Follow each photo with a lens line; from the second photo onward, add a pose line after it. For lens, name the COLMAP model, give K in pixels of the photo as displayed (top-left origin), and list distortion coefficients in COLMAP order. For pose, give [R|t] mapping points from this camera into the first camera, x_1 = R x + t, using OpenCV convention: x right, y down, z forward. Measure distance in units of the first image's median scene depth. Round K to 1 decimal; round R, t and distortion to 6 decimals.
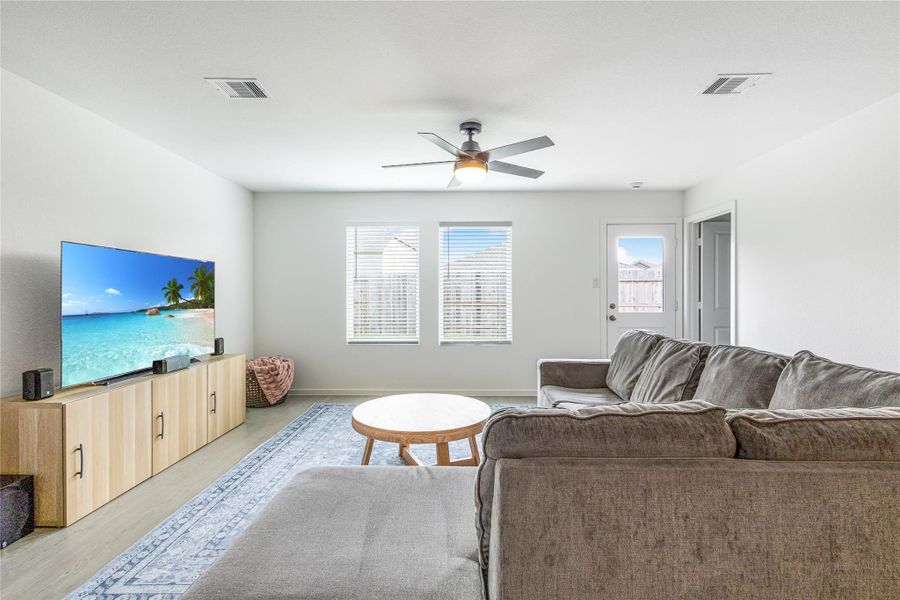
lens RADIAL K [[420.3, 0, 447.0], [0, 420.3, 293.7], [0, 0, 1]] dist [0.007546, 0.000762]
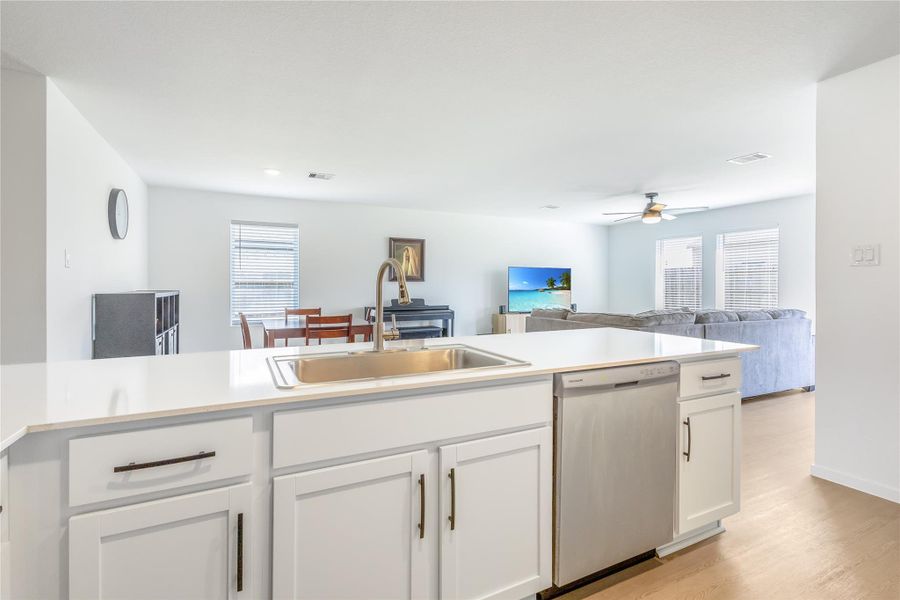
lens RADIAL K [[420.3, 0, 461.1], [0, 420.3, 286.4], [0, 0, 1]] dist [0.007546, 0.000762]
pose [[0.477440, 0.003647, -0.878657, 1.308052], [0.004113, 0.999971, 0.006385, -0.001463], [0.878654, -0.006663, 0.477412, -0.653753]]
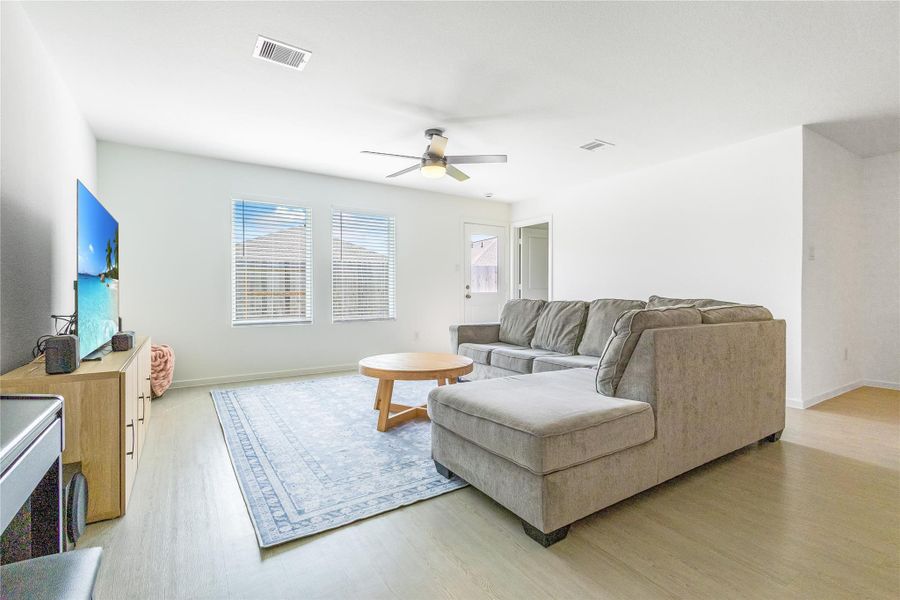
lens RADIAL K [[420.3, 0, 453.3], [0, 420.3, 294.7], [0, 0, 1]] dist [0.007546, 0.000762]
pose [[0.827299, -0.002241, 0.561758, -0.588792], [-0.004521, 0.999933, 0.010648, 0.064026], [-0.561744, -0.011348, 0.827233, -0.057986]]
